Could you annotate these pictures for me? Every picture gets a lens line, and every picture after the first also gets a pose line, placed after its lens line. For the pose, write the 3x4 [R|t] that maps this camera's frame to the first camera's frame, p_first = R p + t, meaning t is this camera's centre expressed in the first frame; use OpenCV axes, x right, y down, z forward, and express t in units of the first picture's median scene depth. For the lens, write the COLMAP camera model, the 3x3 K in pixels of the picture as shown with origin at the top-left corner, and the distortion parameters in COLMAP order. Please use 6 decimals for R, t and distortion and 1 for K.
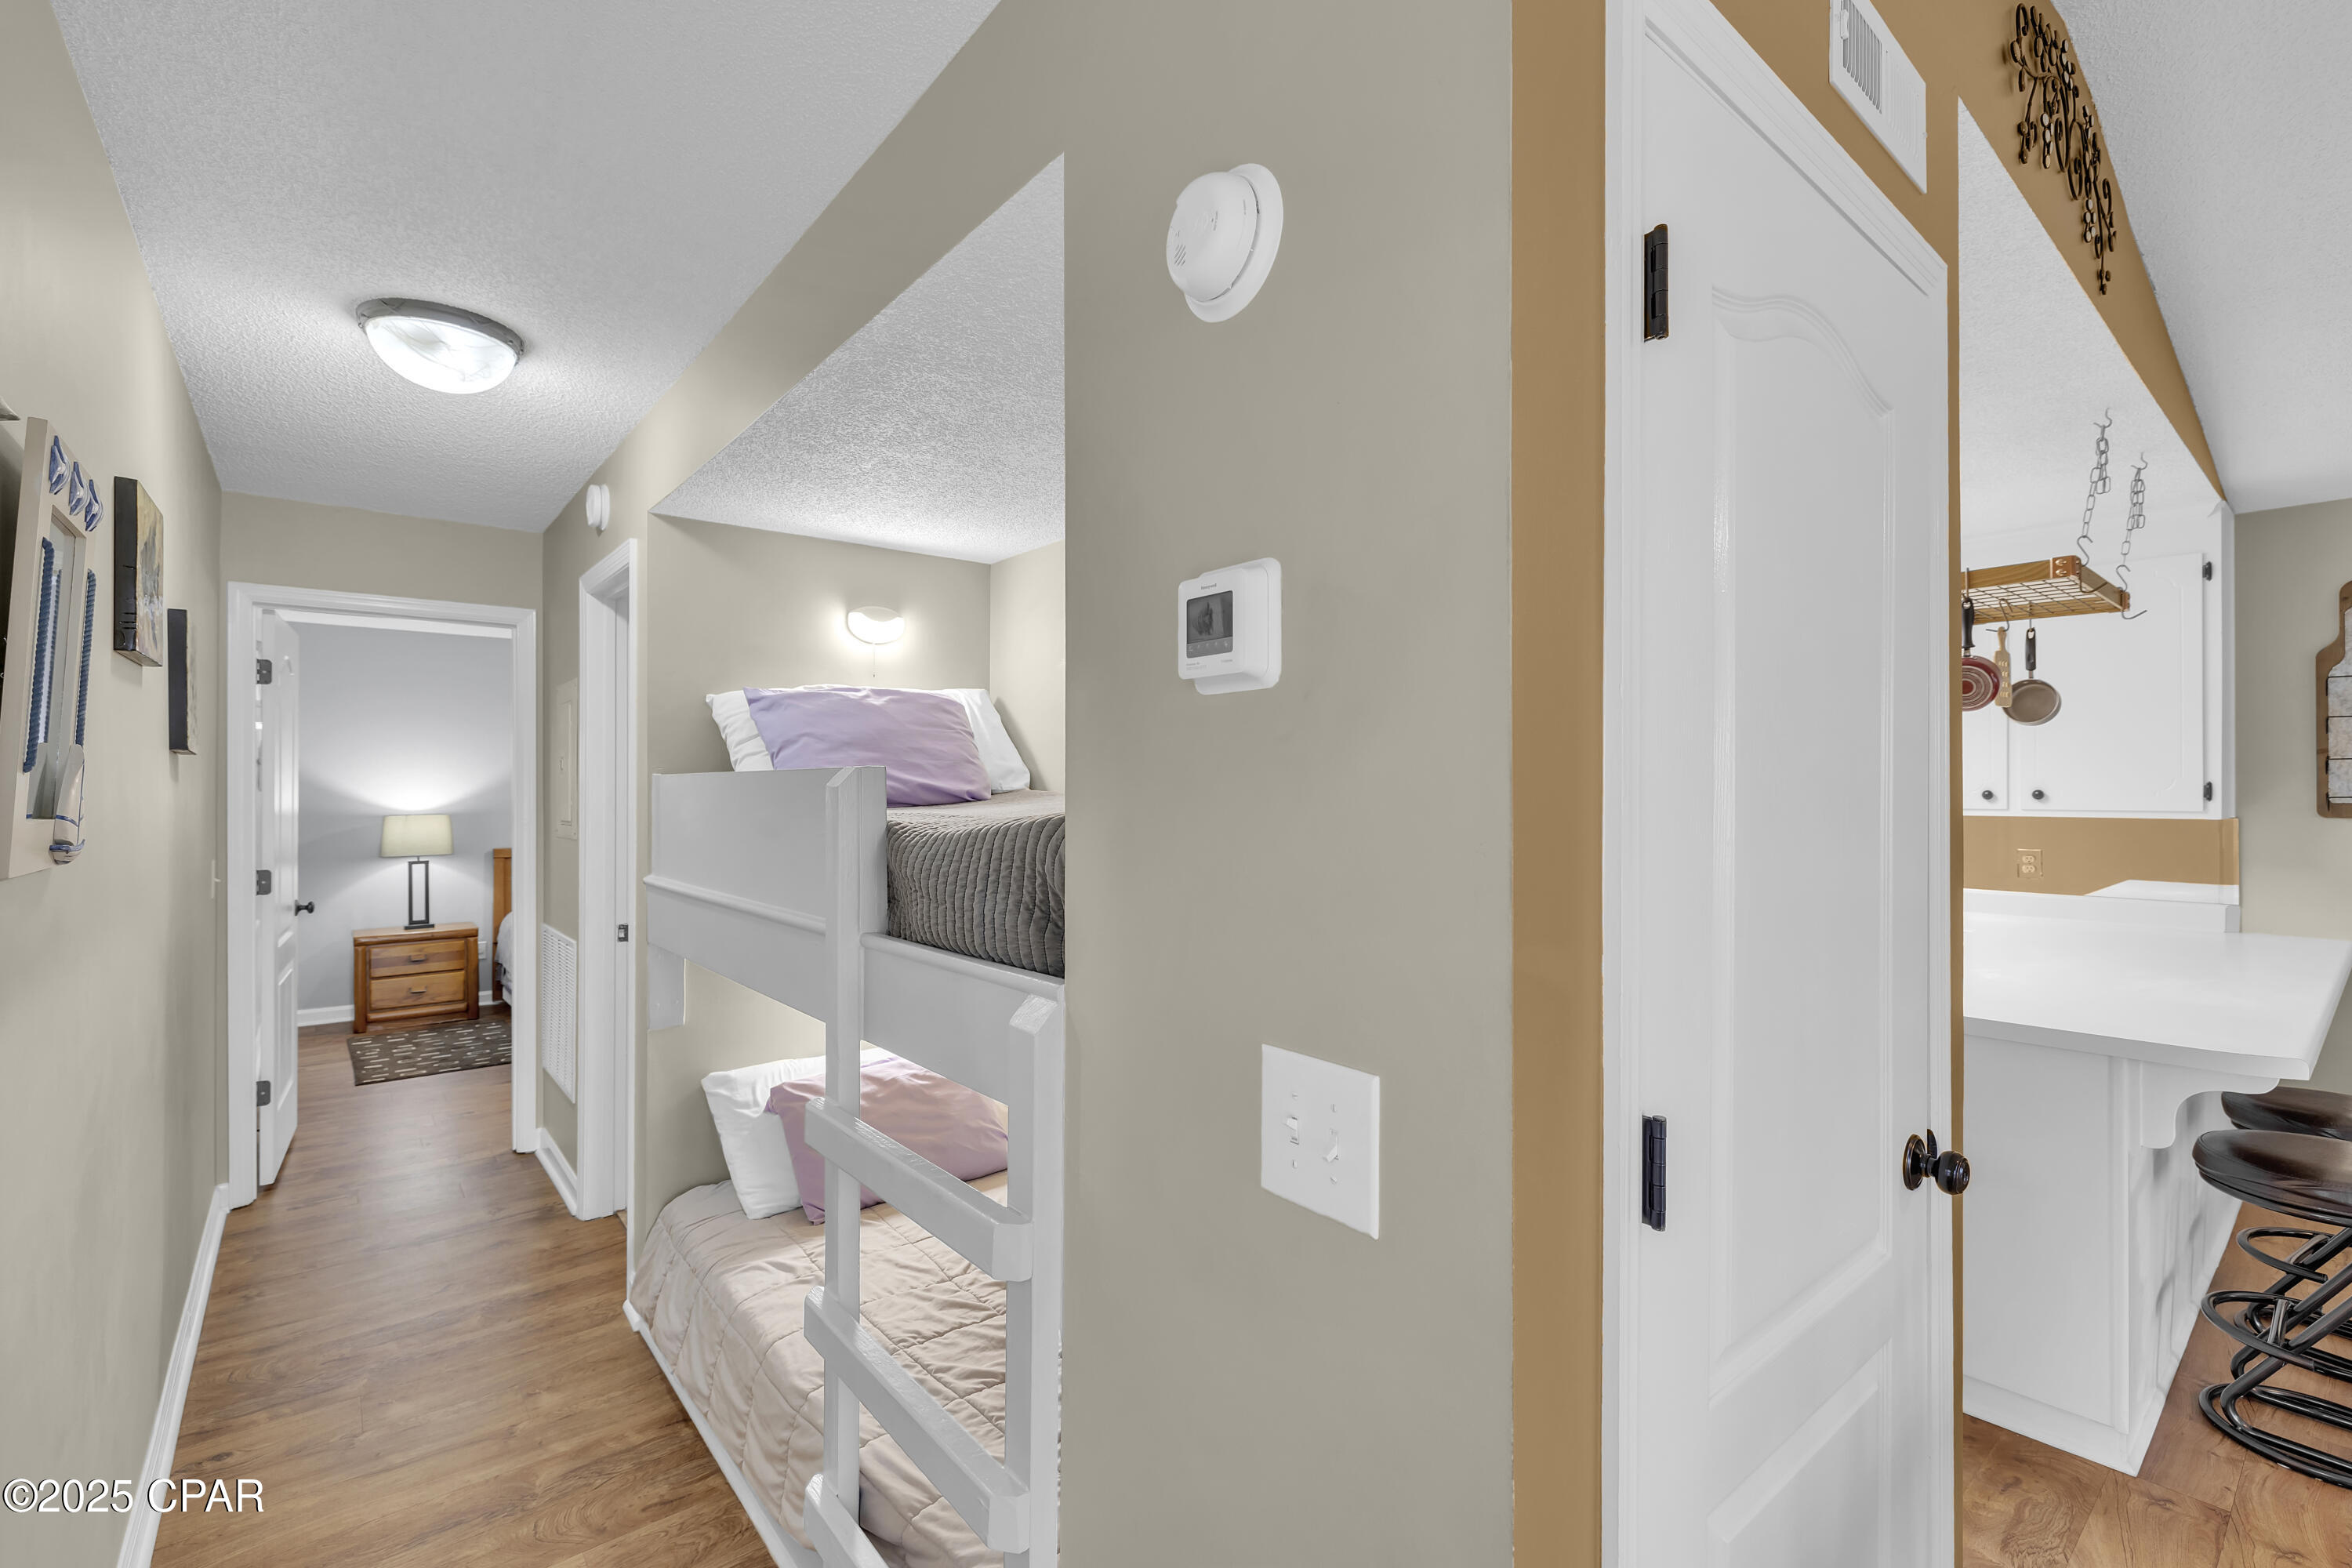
lens RADIAL K [[1027.0, 0, 1177.5], [0, 1027.0, 779.1], [0, 0, 1]] dist [-0.000614, -0.000069]
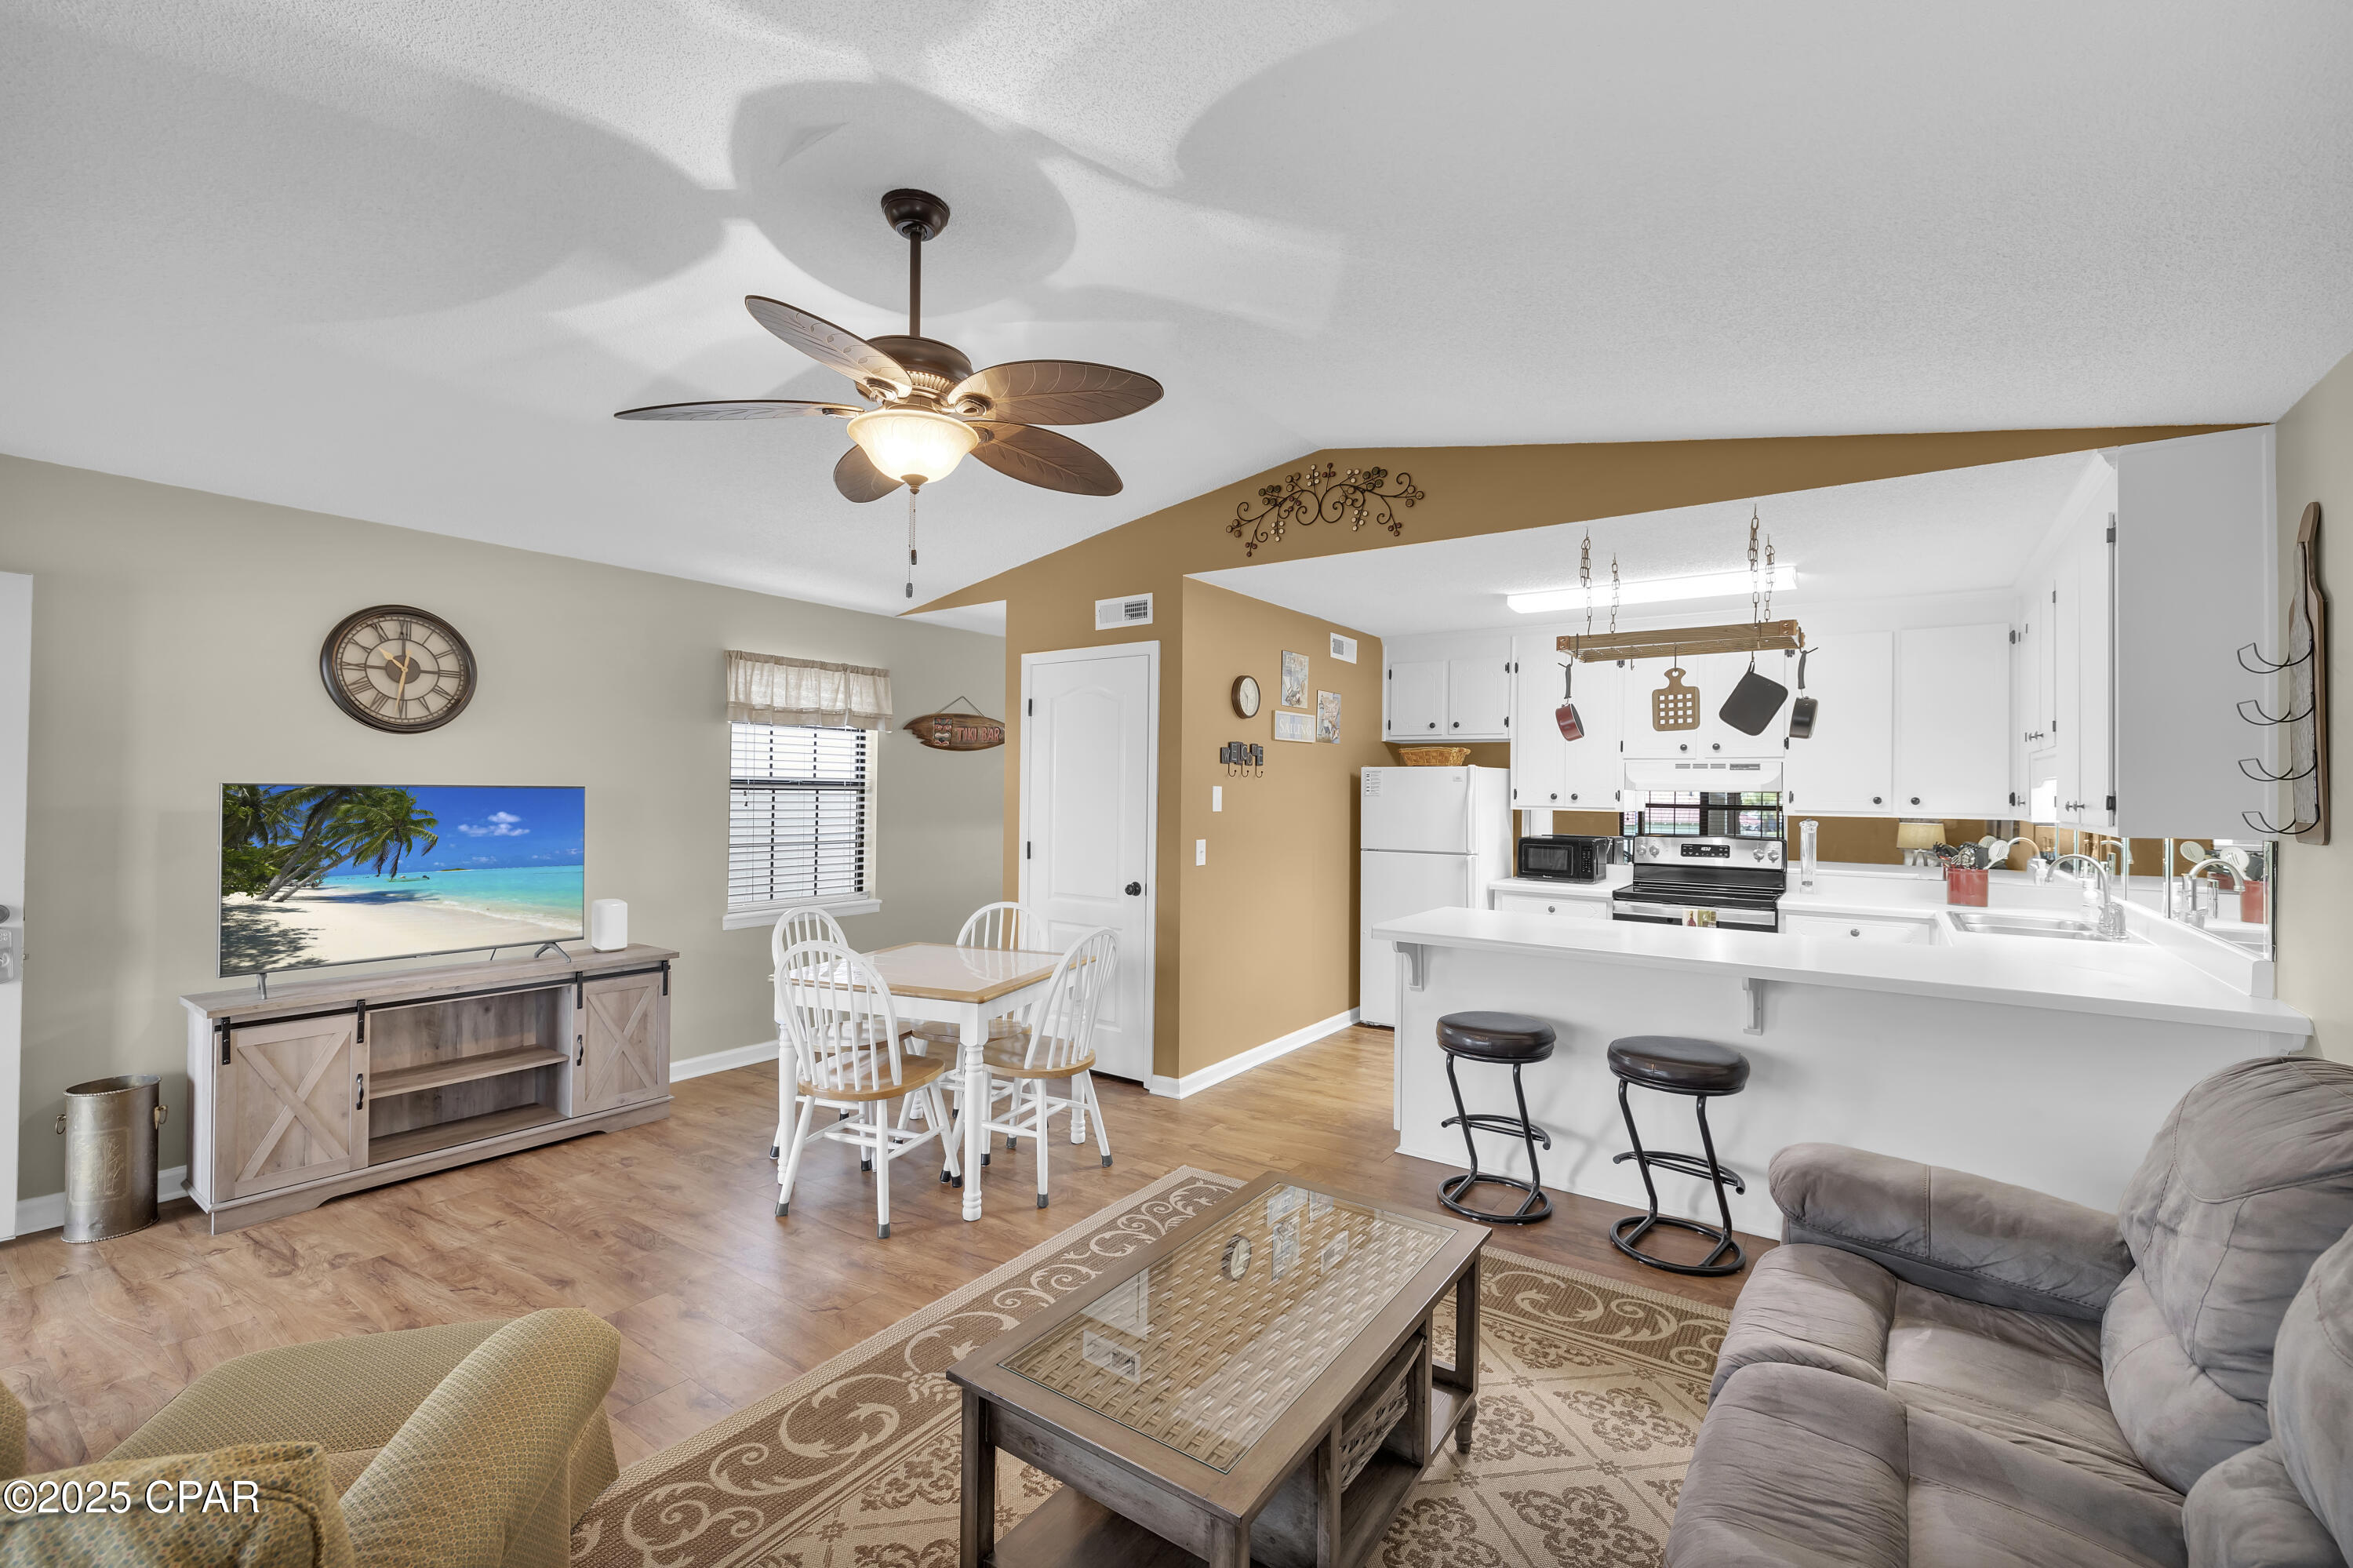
lens RADIAL K [[994.3, 0, 1178.6], [0, 994.3, 779.9], [0, 0, 1]] dist [-0.000061, 0.000215]
pose [[0.261309, -0.007152, -0.965229, 1.560646], [-0.002637, 0.999964, -0.008123, 0.001782], [0.965252, 0.004668, 0.261281, 0.070927]]
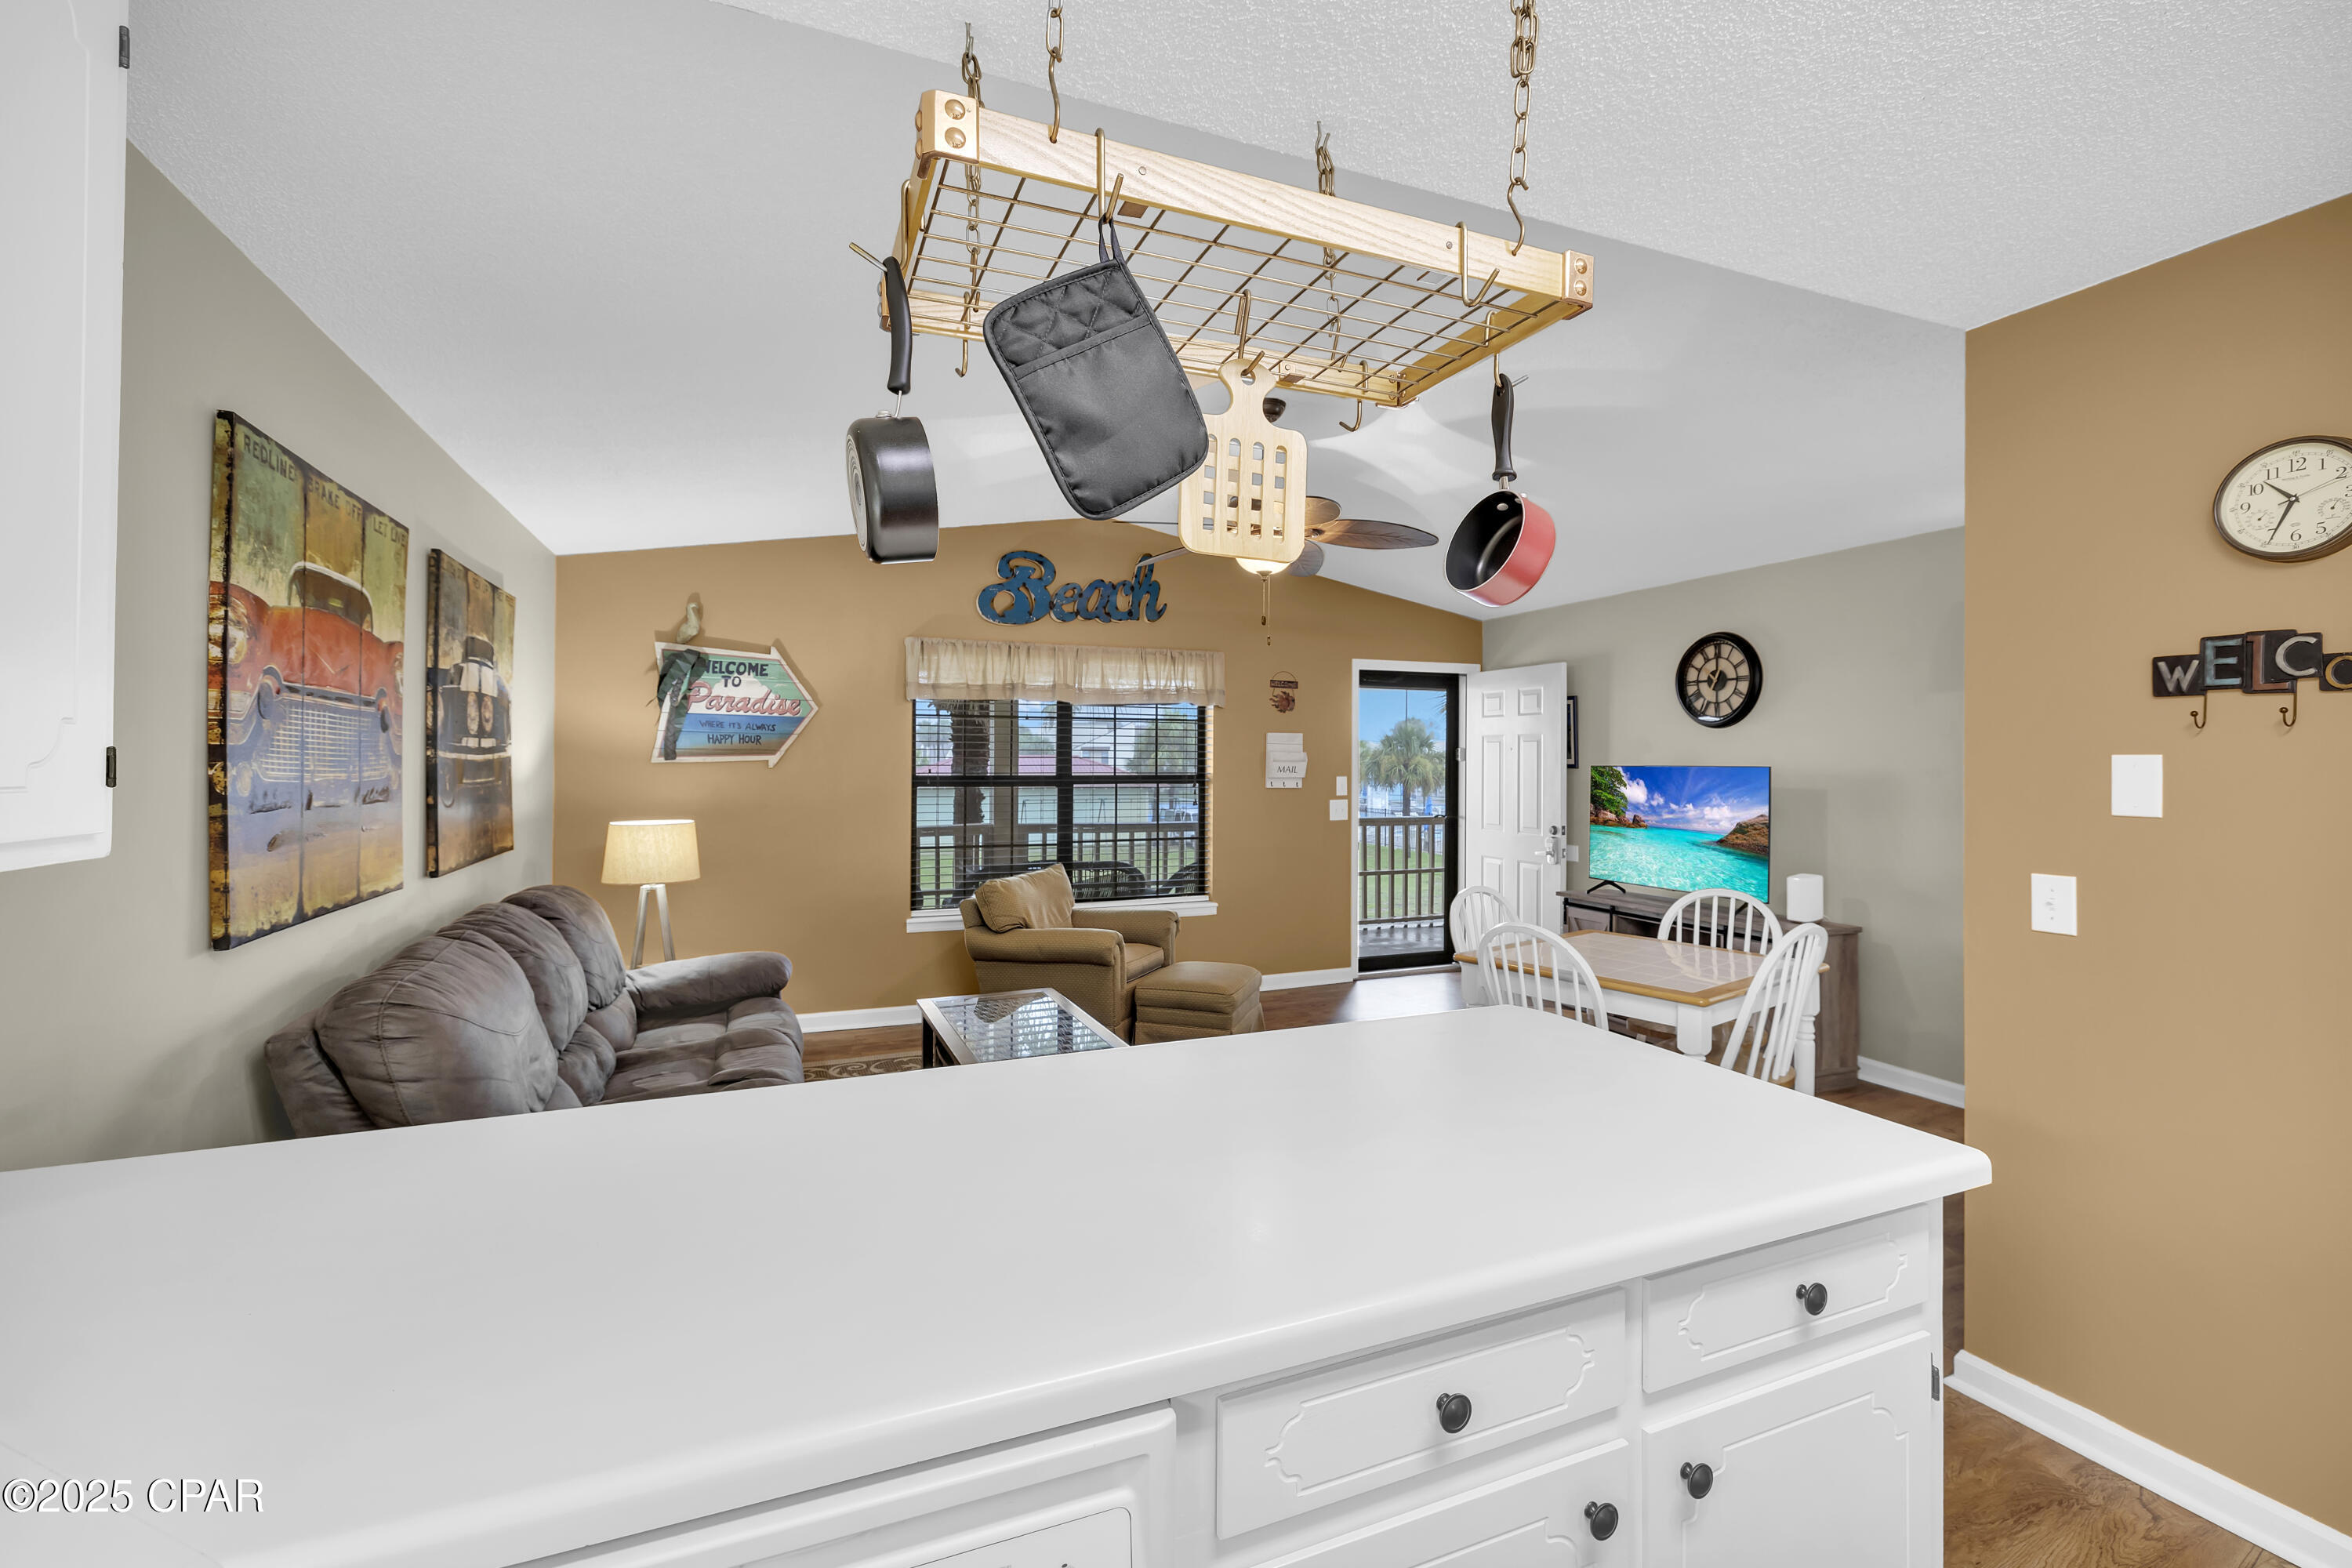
lens RADIAL K [[1014.9, 0, 1187.8], [0, 1014.9, 750.1], [0, 0, 1]] dist [-0.002171, -0.000071]
pose [[-0.957015, 0.000203, 0.290040, 0.602944], [-0.005878, 0.999781, -0.020095, 0.011518], [-0.289980, -0.020936, -0.956804, 1.178637]]
